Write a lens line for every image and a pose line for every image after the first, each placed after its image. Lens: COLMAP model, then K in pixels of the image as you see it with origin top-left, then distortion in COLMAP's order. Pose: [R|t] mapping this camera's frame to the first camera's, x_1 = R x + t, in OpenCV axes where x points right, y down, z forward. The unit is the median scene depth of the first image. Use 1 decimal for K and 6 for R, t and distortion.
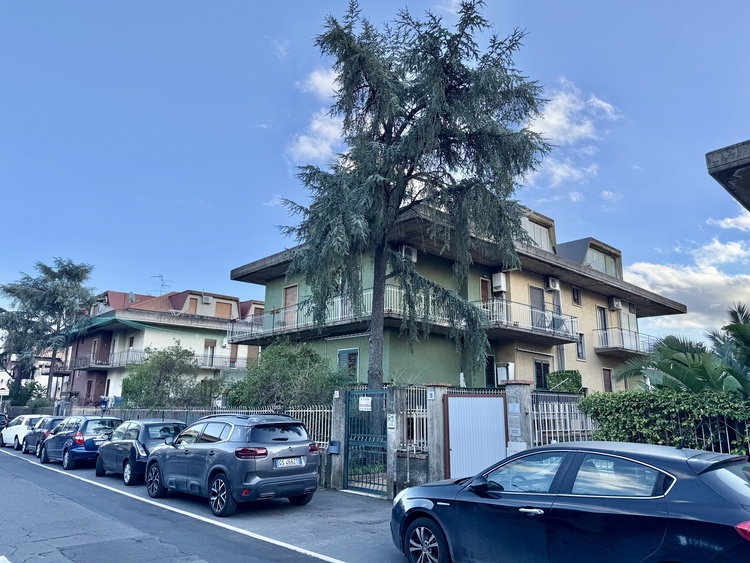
lens RADIAL K [[525.5, 0, 375.8], [0, 525.5, 280.0], [0, 0, 1]] dist [0.047516, -0.047054]
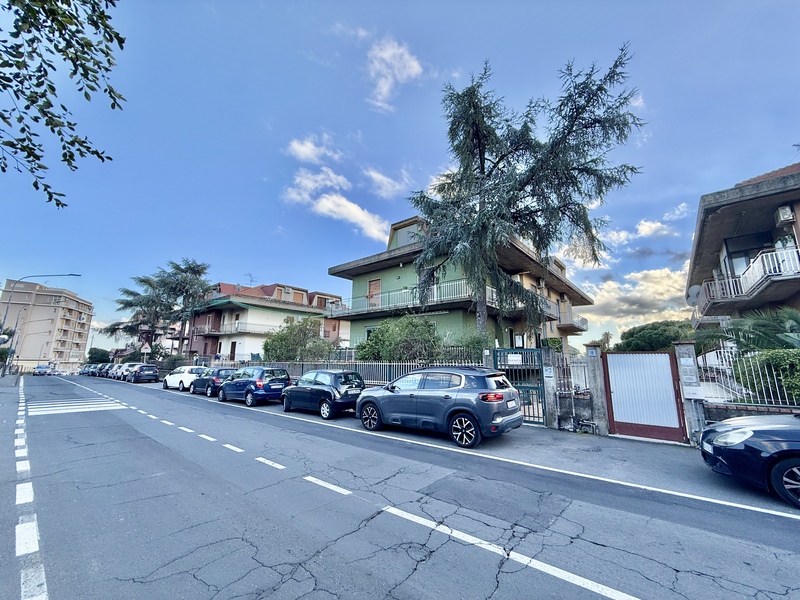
lens RADIAL K [[319.3, 0, 401.0], [0, 319.3, 298.6], [0, 0, 1]] dist [-0.000741, 0.000103]
pose [[0.992489, 0.022658, 0.120220, -0.197741], [-0.027819, 0.998754, 0.041431, 0.025329], [-0.119131, -0.044464, 0.991882, 0.105988]]
